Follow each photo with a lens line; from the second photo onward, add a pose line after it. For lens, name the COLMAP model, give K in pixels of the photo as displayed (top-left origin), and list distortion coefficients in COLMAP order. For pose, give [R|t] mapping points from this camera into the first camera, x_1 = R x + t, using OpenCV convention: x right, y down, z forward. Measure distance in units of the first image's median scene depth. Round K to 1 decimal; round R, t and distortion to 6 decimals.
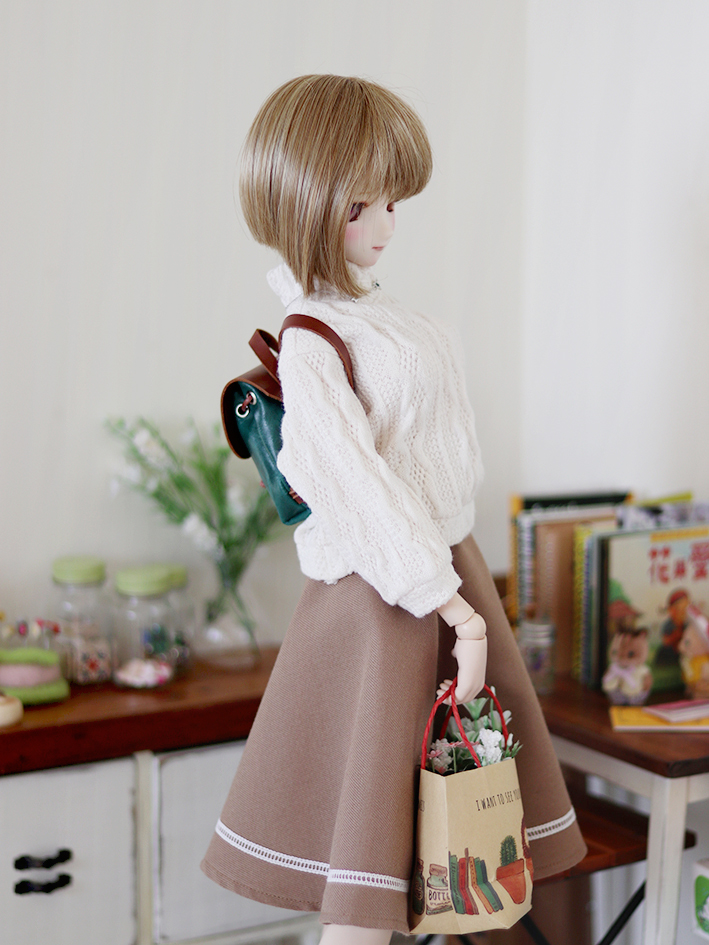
lens RADIAL K [[2665.4, 0, 352.2], [0, 2665.4, 476.4], [0, 0, 1]] dist [-0.111509, 0.000000]
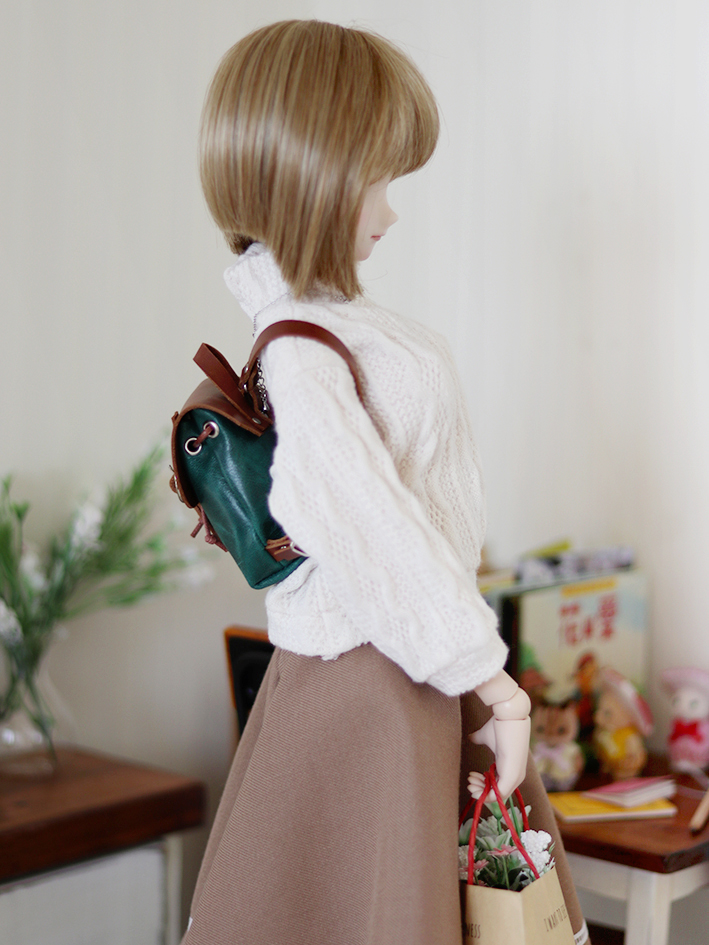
lens RADIAL K [[2665.4, 0, 355.2], [0, 2665.4, 470.8], [0, 0, 1]] dist [-0.111509, 0.000000]
pose [[0.956024, -0.028148, 0.291935, -0.227201], [0.038318, 0.998840, -0.029174, 0.007425], [-0.290775, 0.039078, 0.955993, 0.233769]]
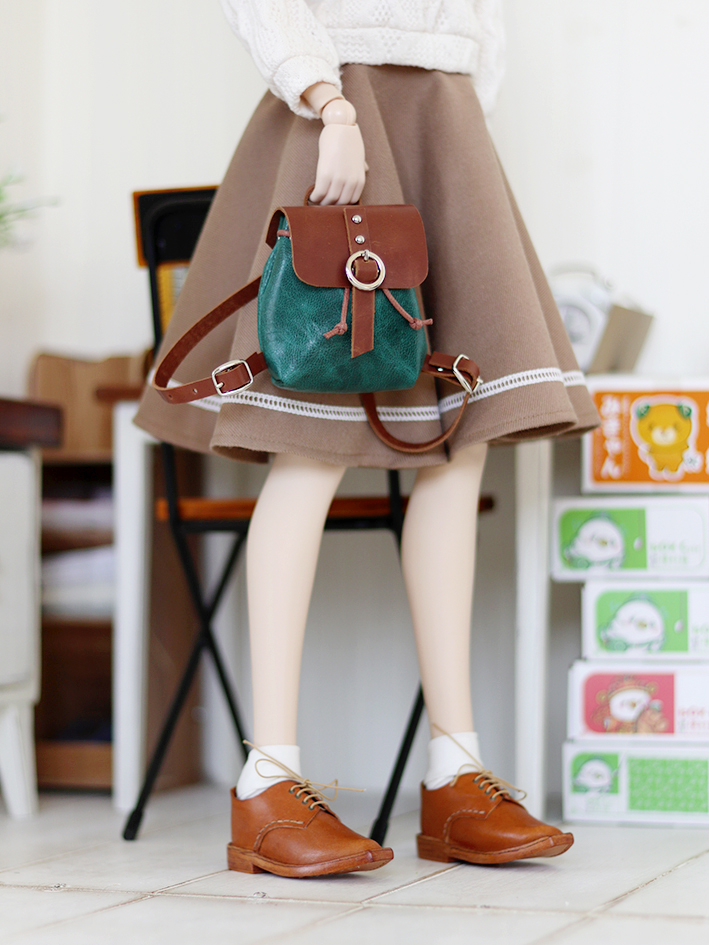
lens RADIAL K [[2665.4, 0, 403.4], [0, 2665.4, 445.3], [0, 0, 1]] dist [-0.111509, 0.000000]
pose [[0.760582, 0.025766, 0.648730, -0.569826], [0.119397, 0.976619, -0.178773, 0.312902], [-0.638168, 0.213428, 0.739723, 0.352716]]
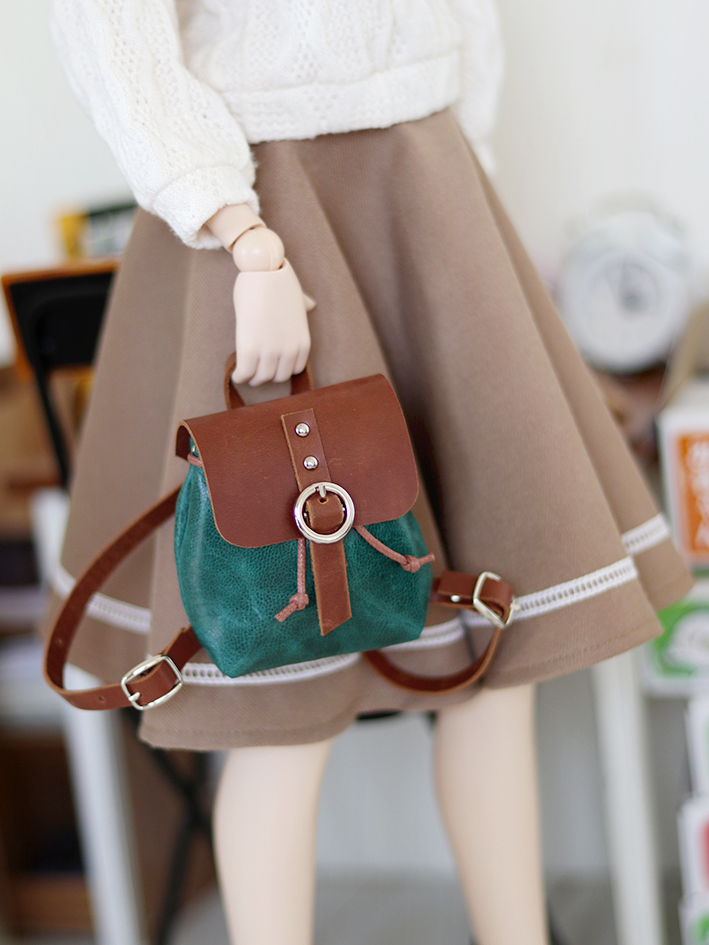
lens RADIAL K [[2665.4, 0, 358.6], [0, 2665.4, 478.5], [0, 0, 1]] dist [-0.111509, 0.000000]
pose [[0.781227, -0.212532, 0.586954, -0.356640], [0.235214, 0.971177, 0.038589, 0.080254], [-0.578238, 0.107913, 0.808700, 0.512479]]
